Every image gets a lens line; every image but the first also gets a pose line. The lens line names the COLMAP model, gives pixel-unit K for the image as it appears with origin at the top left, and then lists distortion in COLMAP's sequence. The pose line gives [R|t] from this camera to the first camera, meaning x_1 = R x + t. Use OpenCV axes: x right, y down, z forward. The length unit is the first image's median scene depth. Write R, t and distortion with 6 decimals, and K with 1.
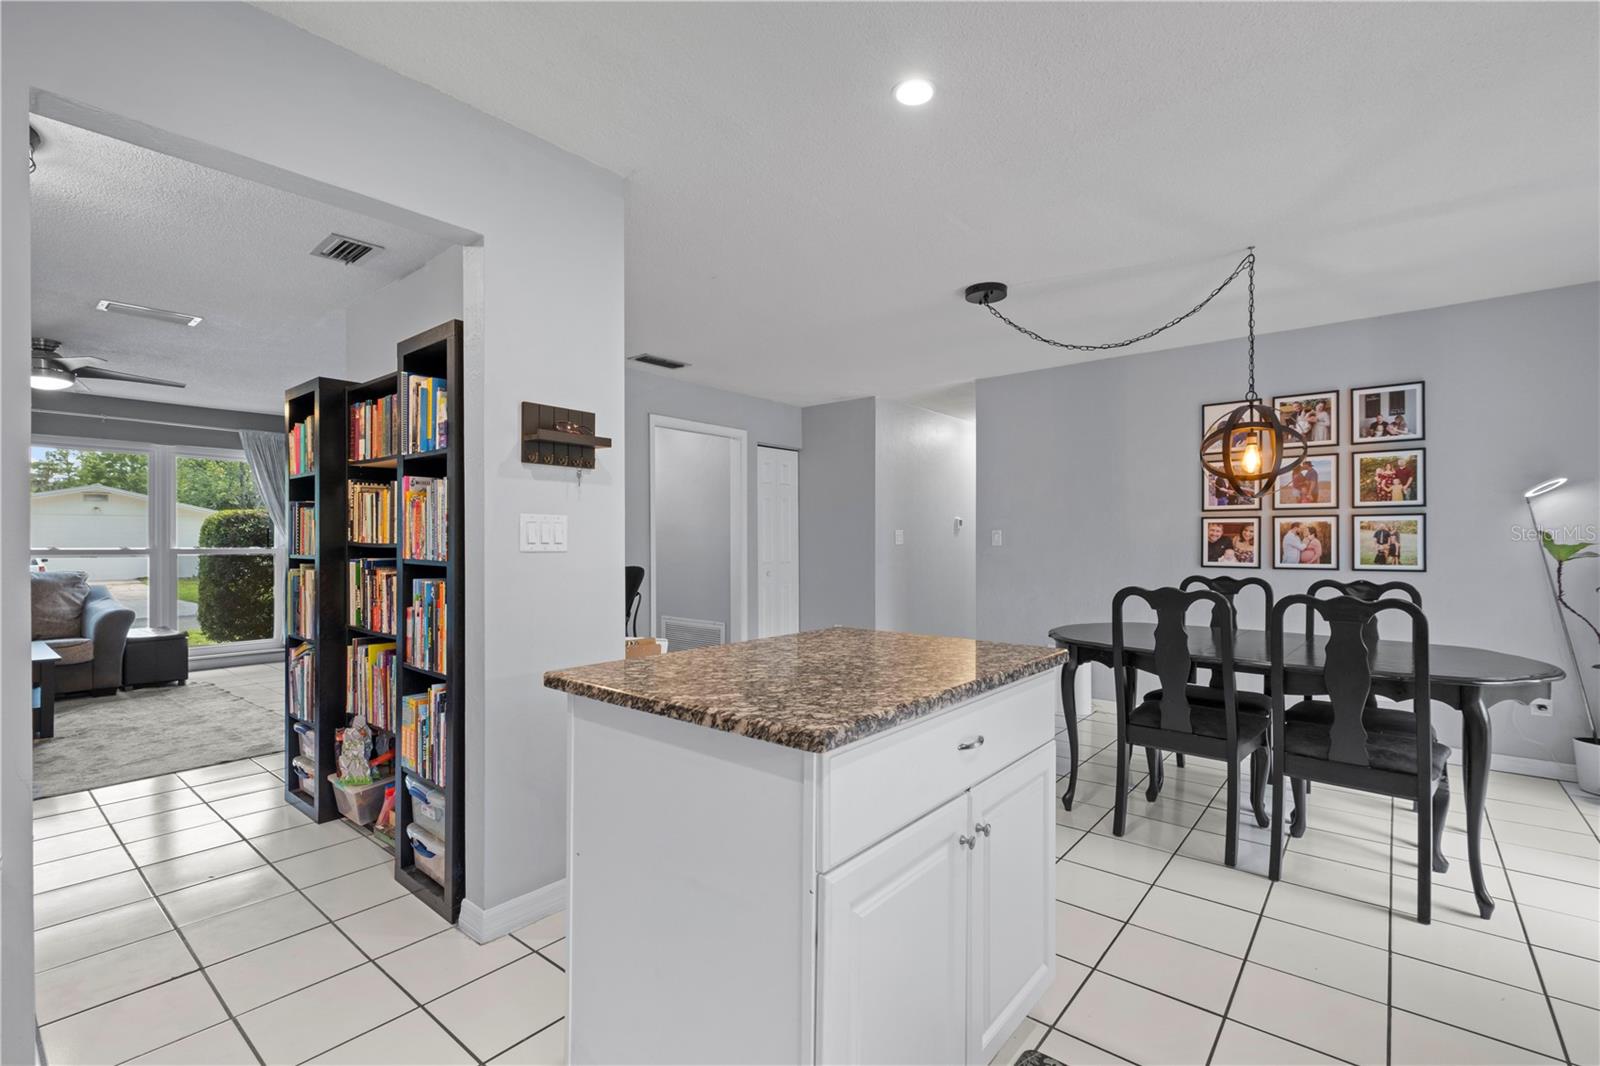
lens RADIAL K [[712.1, 0, 794.5], [0, 712.1, 540.2], [0, 0, 1]] dist [-0.001931, -0.000660]
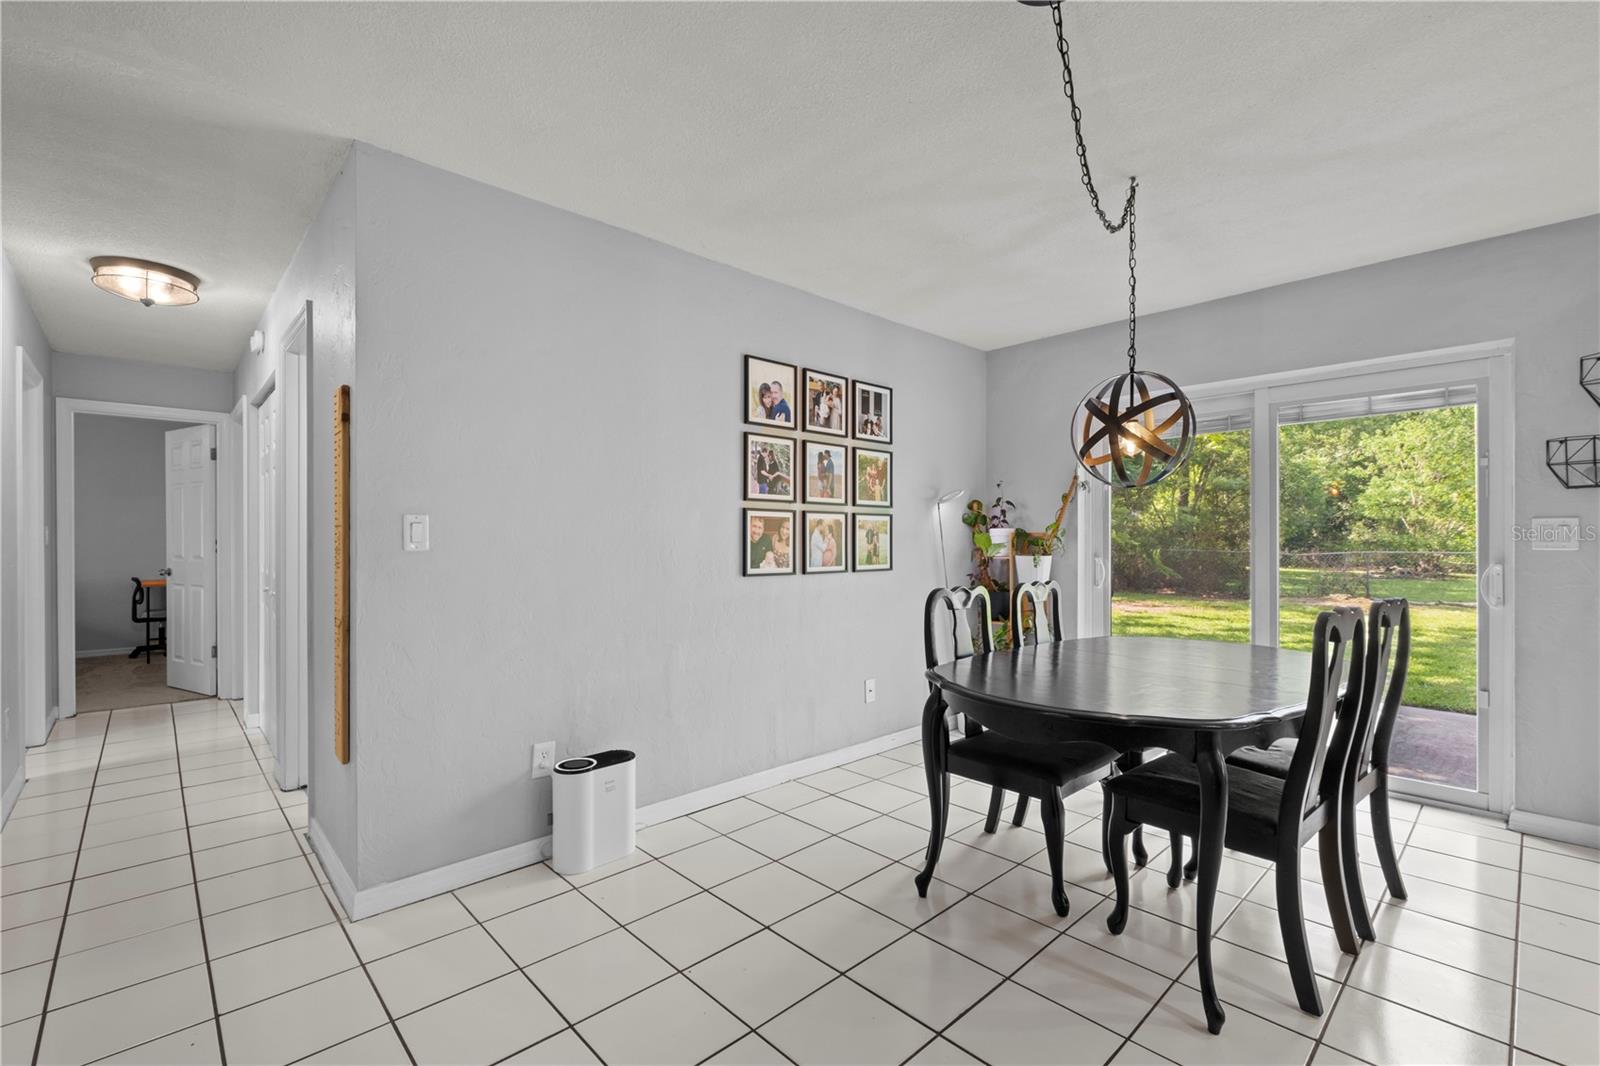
lens RADIAL K [[712.1, 0, 799.0], [0, 712.1, 543.9], [0, 0, 1]] dist [-0.001931, -0.000660]
pose [[0.128223, -0.001587, 0.991744, -0.160479], [0.000175, 0.999999, 0.001578, 0.003663], [-0.991745, -0.000028, 0.128223, 0.927784]]
